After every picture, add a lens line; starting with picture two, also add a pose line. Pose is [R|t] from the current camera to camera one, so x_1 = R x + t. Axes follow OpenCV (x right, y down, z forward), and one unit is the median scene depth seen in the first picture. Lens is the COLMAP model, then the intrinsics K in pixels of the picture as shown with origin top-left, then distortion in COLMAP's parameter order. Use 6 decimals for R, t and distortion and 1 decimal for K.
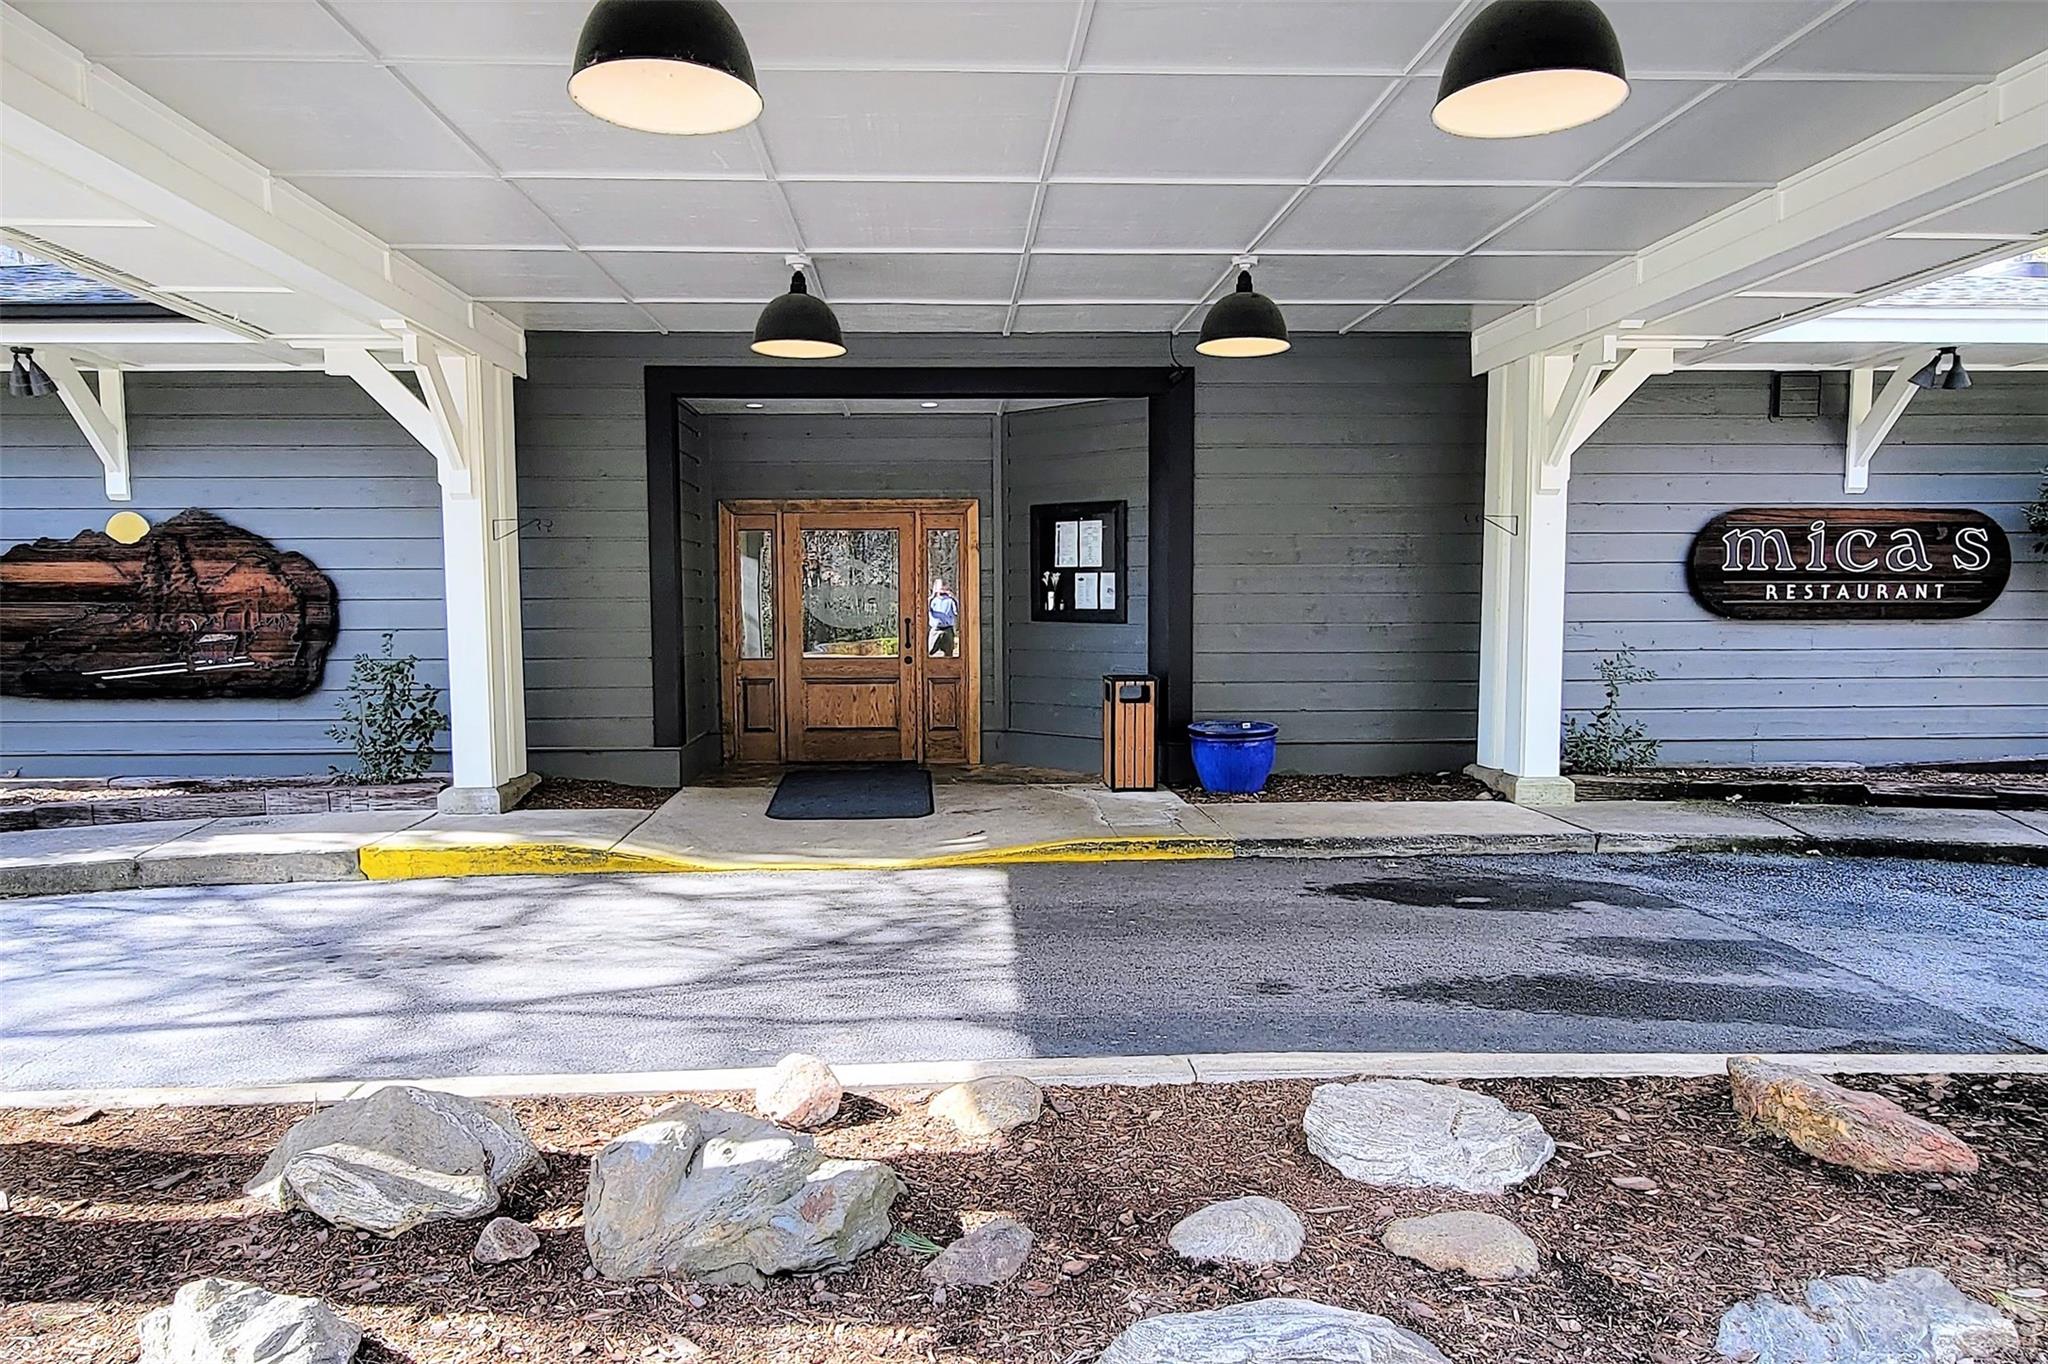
lens RADIAL K [[1268.3, 0, 1012.3], [0, 1268.3, 686.1], [0, 0, 1]] dist [-0.001986, -0.000004]
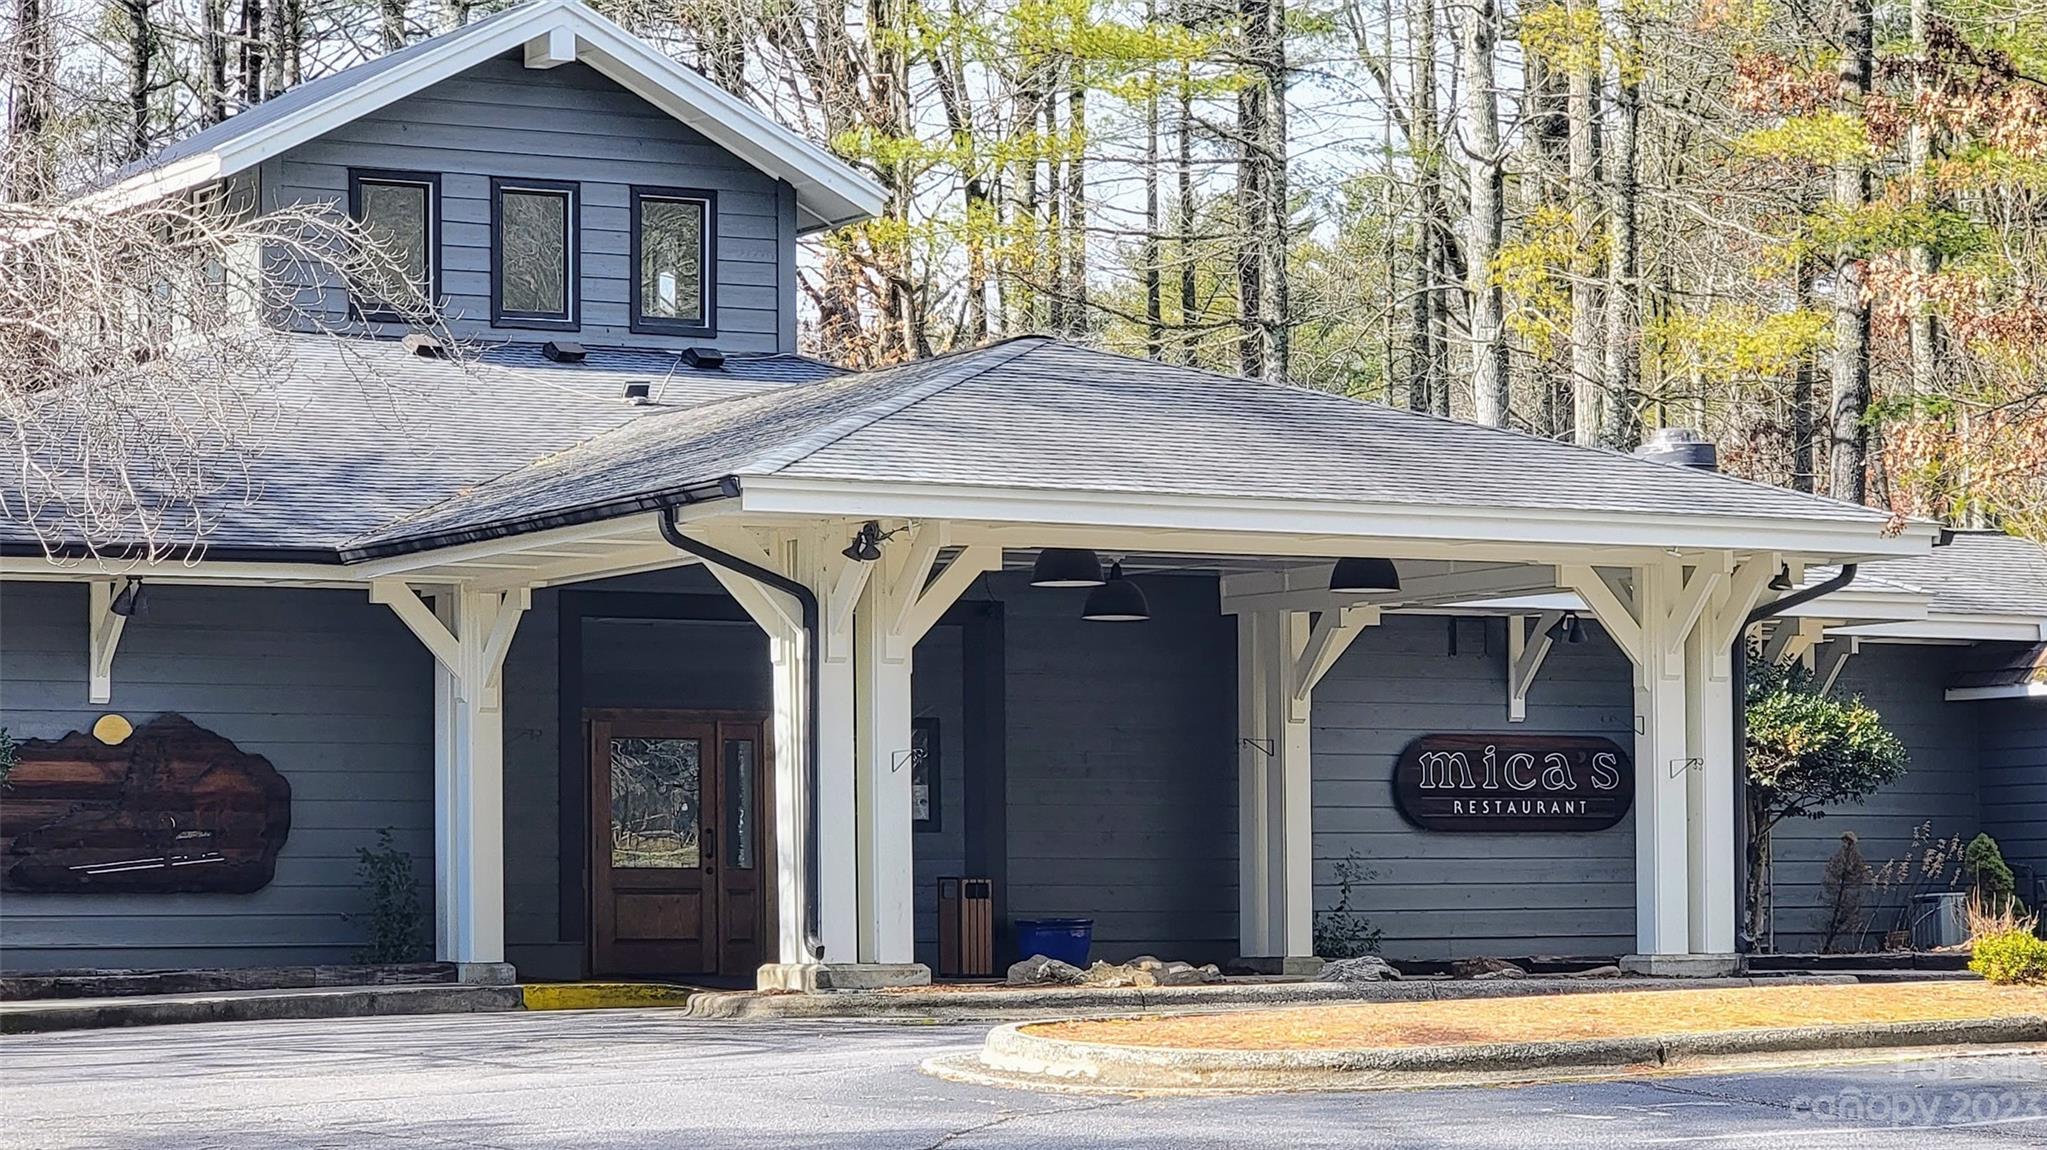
lens RADIAL K [[4424.1, 0, 1022.6], [0, 4424.1, 572.6], [0, 0, 1]] dist [-0.103570, 0.000000]
pose [[0.903032, 0.031061, 0.428449, -1.521084], [0.033502, 0.989252, -0.142328, 0.280231], [-0.428265, 0.142881, 0.892286, -2.502563]]
